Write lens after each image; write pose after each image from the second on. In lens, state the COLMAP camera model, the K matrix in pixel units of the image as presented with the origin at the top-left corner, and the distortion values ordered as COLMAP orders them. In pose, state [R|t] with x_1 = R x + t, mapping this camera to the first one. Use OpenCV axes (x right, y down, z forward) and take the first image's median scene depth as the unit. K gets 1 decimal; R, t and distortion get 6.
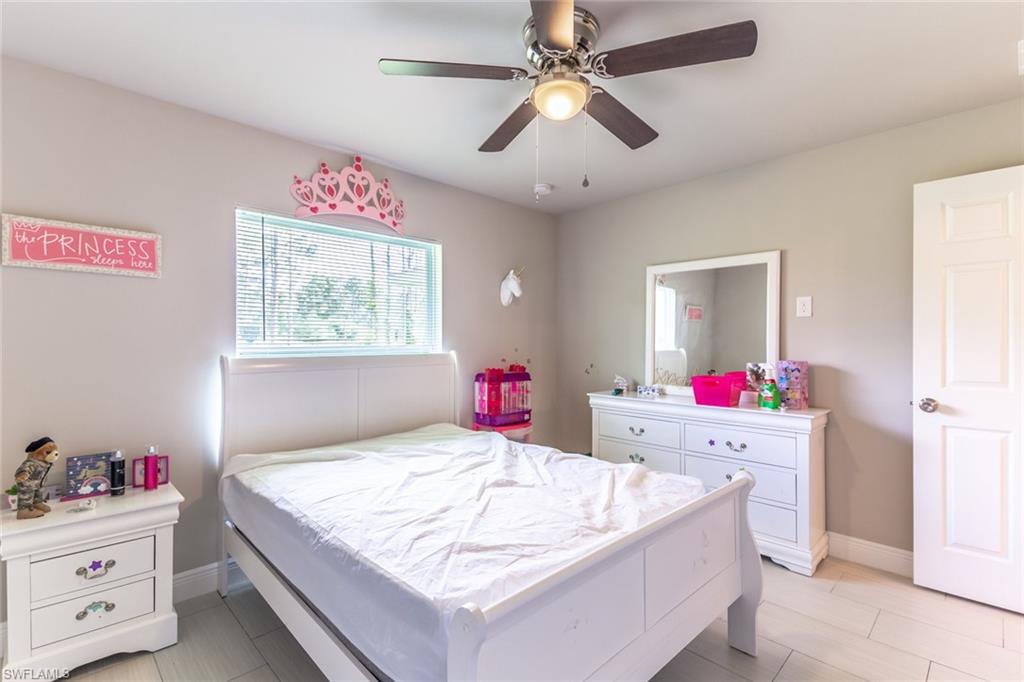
lens RADIAL K [[465.9, 0, 519.8], [0, 465.9, 342.7], [0, 0, 1]] dist [0.050490, -0.027312]
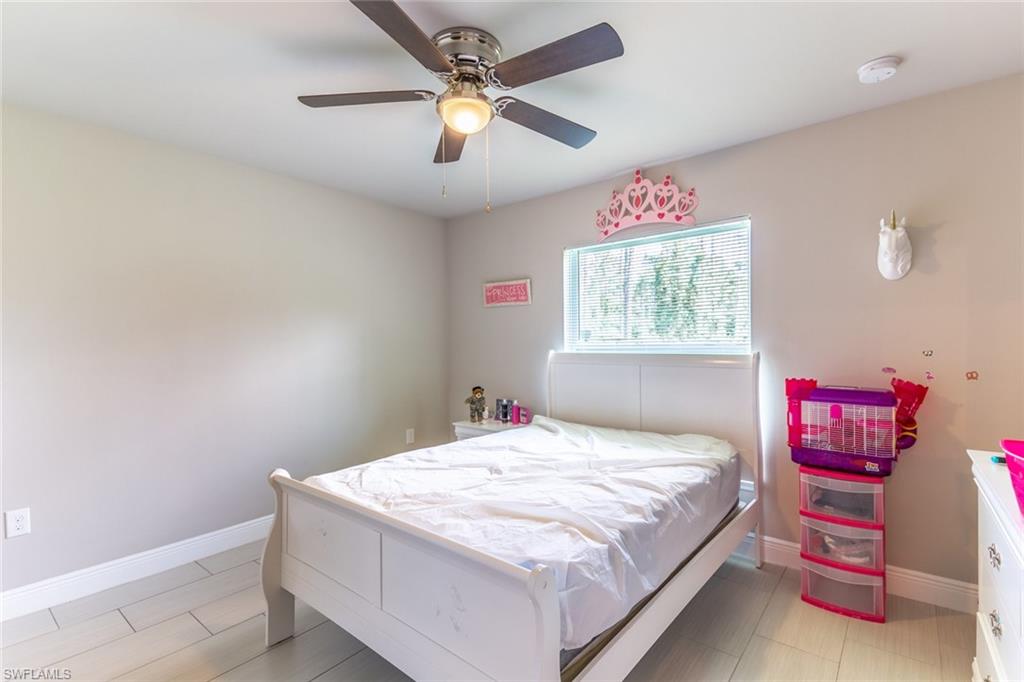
lens RADIAL K [[465.9, 0, 519.8], [0, 465.9, 342.7], [0, 0, 1]] dist [0.050490, -0.027312]
pose [[0.104442, 0.005999, -0.994513, 0.735046], [0.009925, 0.999926, 0.007074, -0.008443], [0.994481, -0.010609, 0.104375, 0.639361]]
